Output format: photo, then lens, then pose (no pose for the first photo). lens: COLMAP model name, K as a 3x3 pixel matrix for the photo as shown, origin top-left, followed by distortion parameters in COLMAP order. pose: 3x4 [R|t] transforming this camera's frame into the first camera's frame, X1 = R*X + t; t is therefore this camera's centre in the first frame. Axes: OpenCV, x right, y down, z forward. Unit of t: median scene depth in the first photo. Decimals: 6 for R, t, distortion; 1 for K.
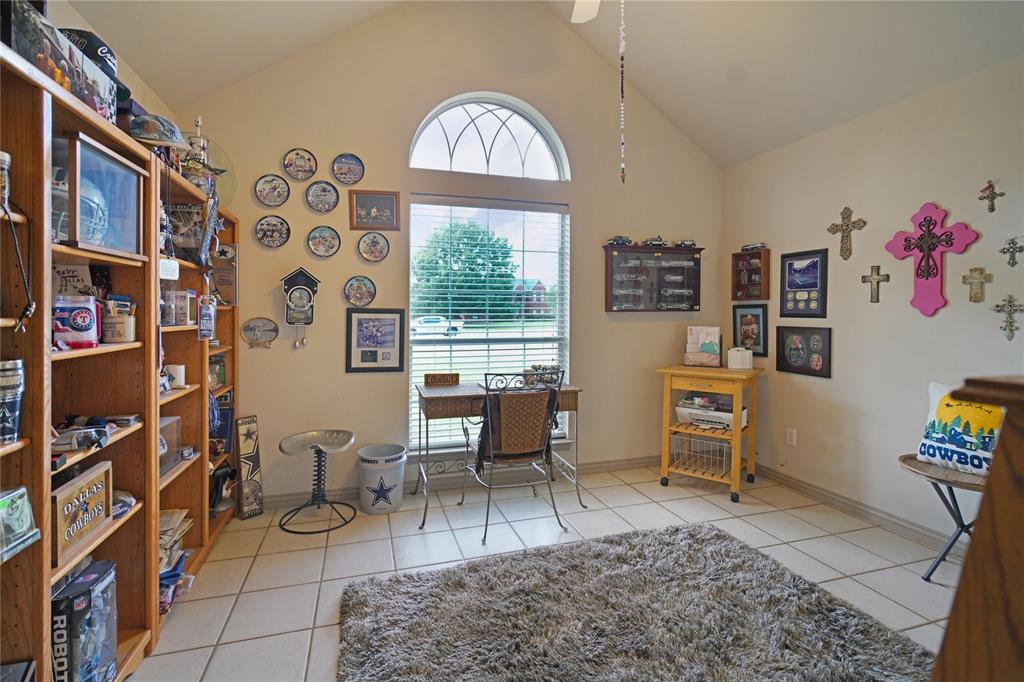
lens RADIAL K [[469.3, 0, 497.1], [0, 469.3, 315.7], [0, 0, 1]] dist [-0.004549, 0.002461]
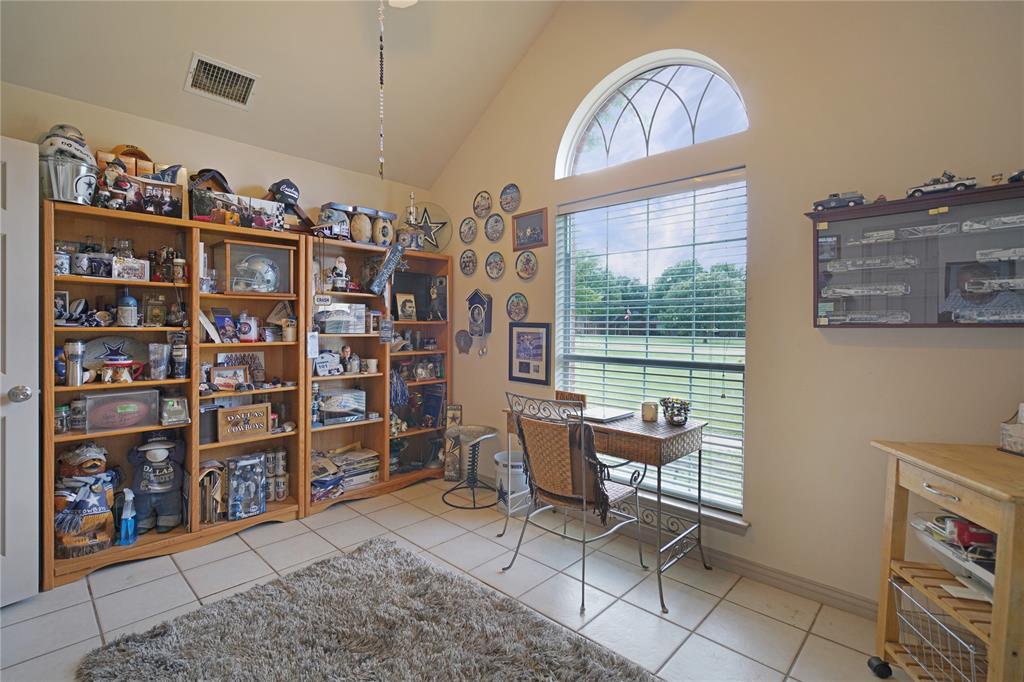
lens RADIAL K [[469.3, 0, 497.7], [0, 469.3, 323.2], [0, 0, 1]] dist [-0.004549, 0.002461]
pose [[0.490317, -0.001763, -0.871543, 0.634786], [-0.012378, 0.999883, -0.008987, -0.003959], [0.871456, 0.015194, 0.490238, 0.424527]]
